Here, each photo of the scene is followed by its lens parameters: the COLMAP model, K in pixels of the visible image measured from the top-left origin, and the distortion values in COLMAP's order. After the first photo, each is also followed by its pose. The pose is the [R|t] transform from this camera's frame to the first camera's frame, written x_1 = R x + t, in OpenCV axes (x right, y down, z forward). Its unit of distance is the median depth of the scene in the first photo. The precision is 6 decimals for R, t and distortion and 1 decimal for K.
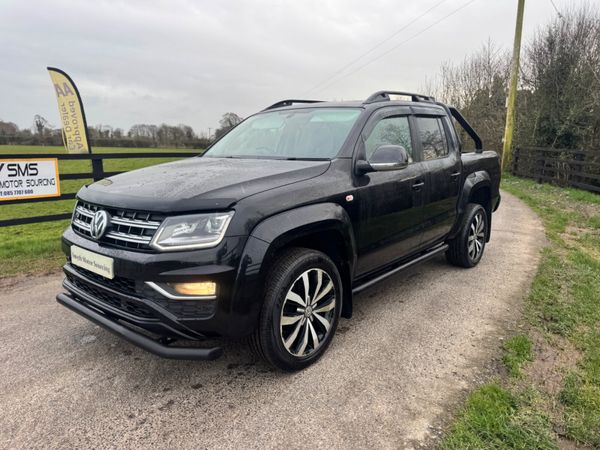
lens RADIAL K [[426.8, 0, 290.6], [0, 426.8, 214.4], [0, 0, 1]] dist [0.060040, -0.071910]
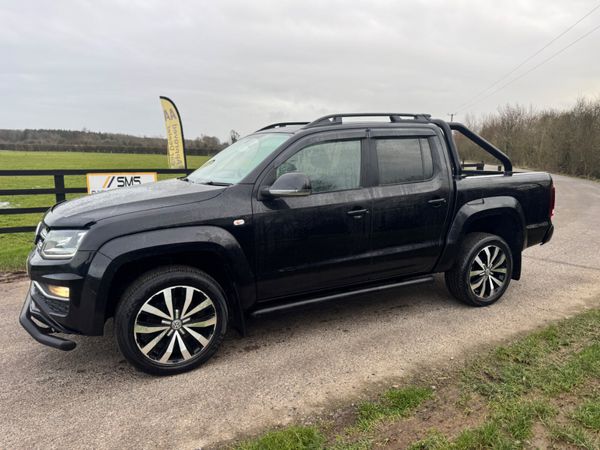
lens RADIAL K [[426.8, 0, 303.3], [0, 426.8, 223.6], [0, 0, 1]] dist [0.060040, -0.071910]
pose [[0.927452, 0.058449, -0.369345, 0.707064], [-0.058692, 0.998220, 0.010590, -0.059401], [0.369307, 0.011856, 0.929232, 0.091250]]
